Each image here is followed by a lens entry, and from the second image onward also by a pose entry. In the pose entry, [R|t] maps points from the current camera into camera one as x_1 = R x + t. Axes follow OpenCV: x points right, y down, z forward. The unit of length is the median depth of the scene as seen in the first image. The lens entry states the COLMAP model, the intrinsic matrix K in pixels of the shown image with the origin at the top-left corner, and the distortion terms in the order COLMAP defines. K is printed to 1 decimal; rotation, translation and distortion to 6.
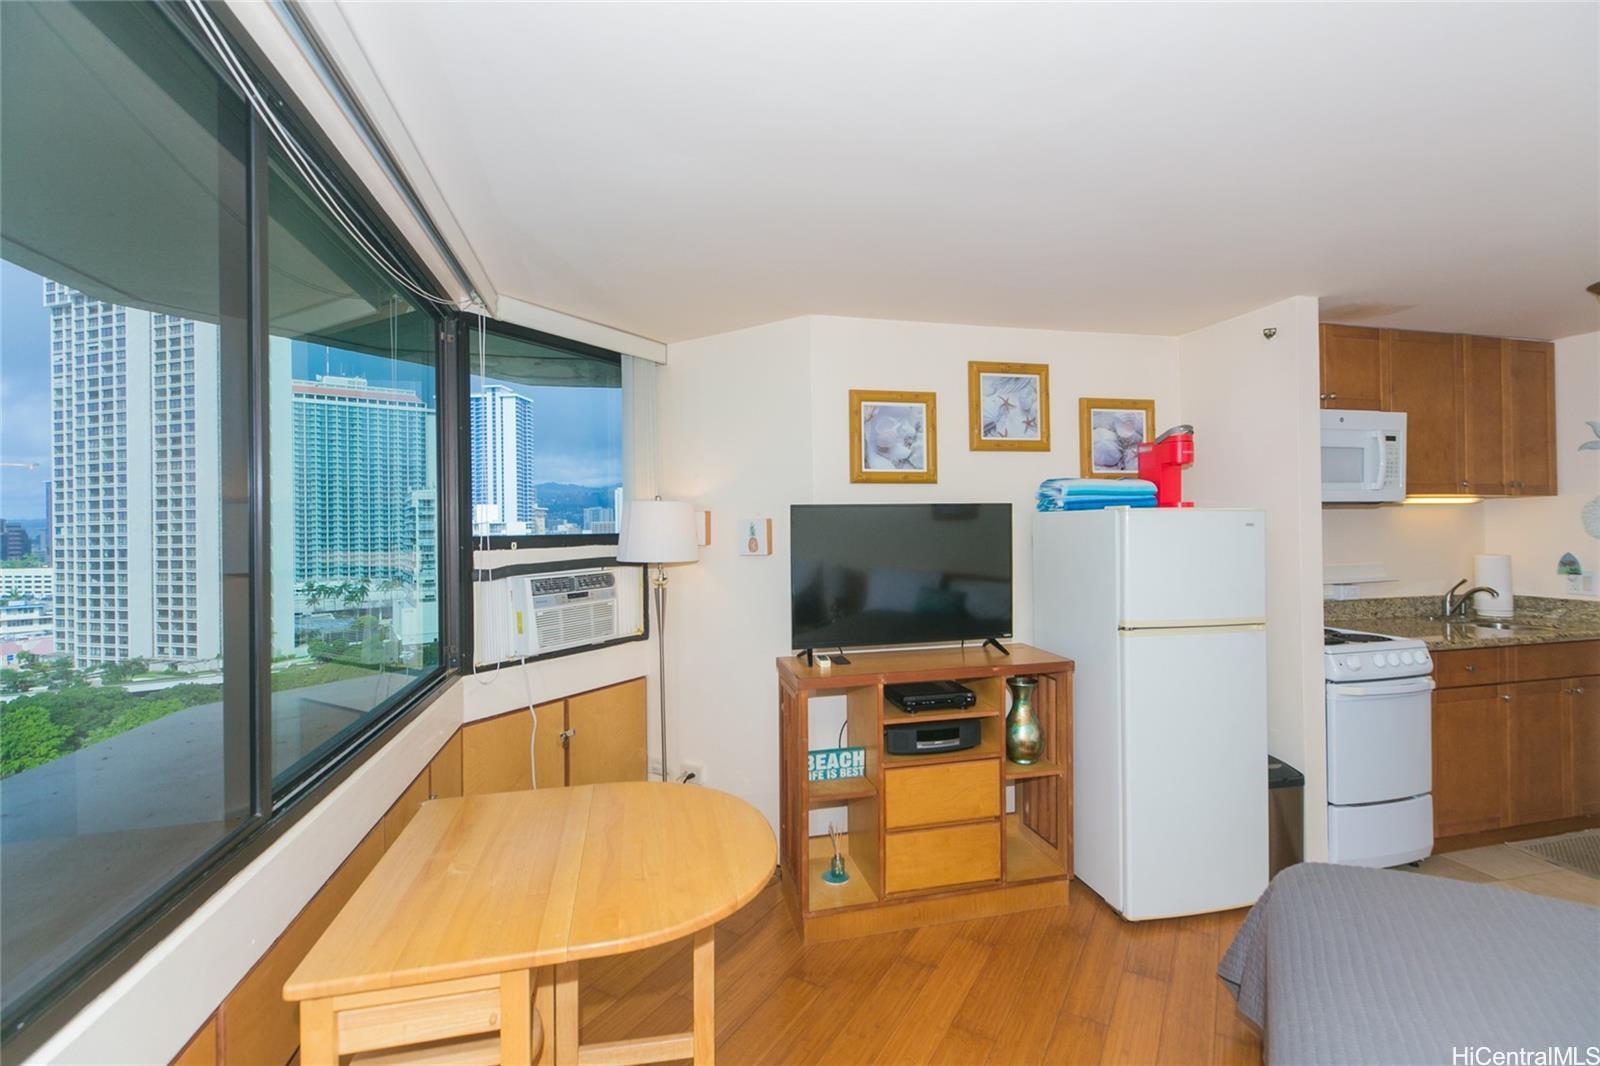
lens RADIAL K [[752.4, 0, 825.3], [0, 752.4, 525.3], [0, 0, 1]] dist [0.001649, -0.000288]
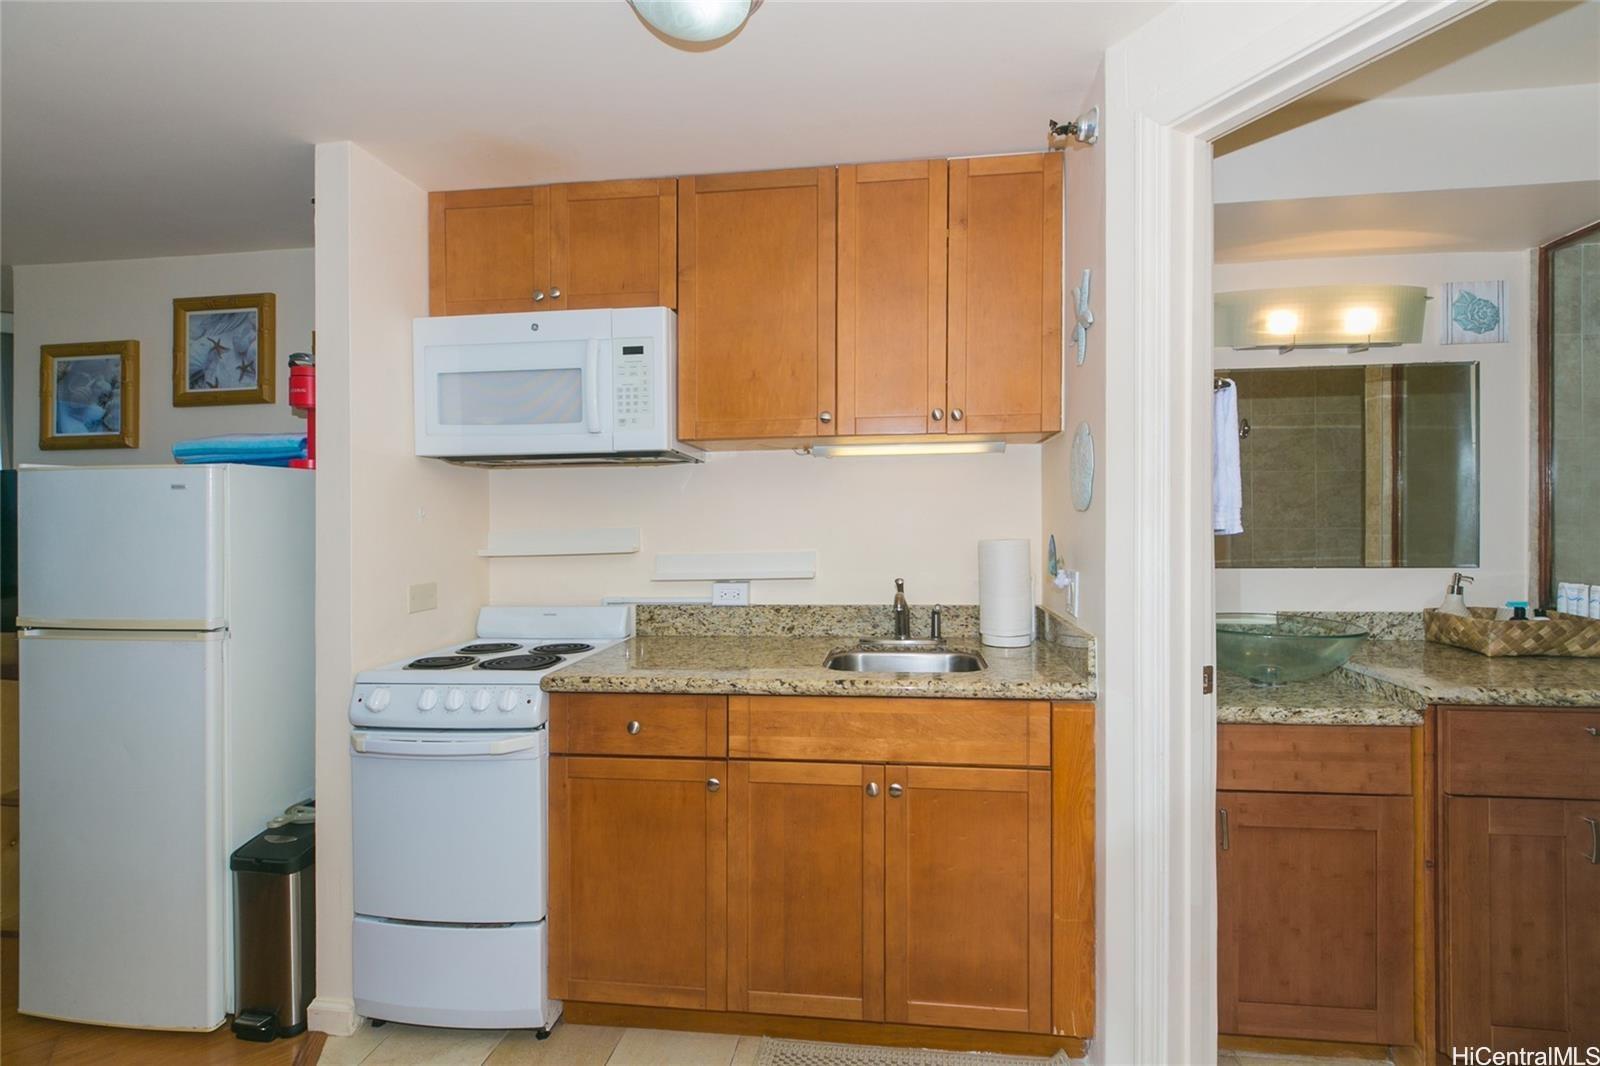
lens RADIAL K [[752.4, 0, 825.3], [0, 752.4, 525.3], [0, 0, 1]] dist [0.001649, -0.000288]
pose [[0.930588, 0.000460, -0.366068, 1.157998], [0.004823, 0.999897, 0.013519, 0.023717], [0.366036, -0.014346, 0.930490, 0.483165]]
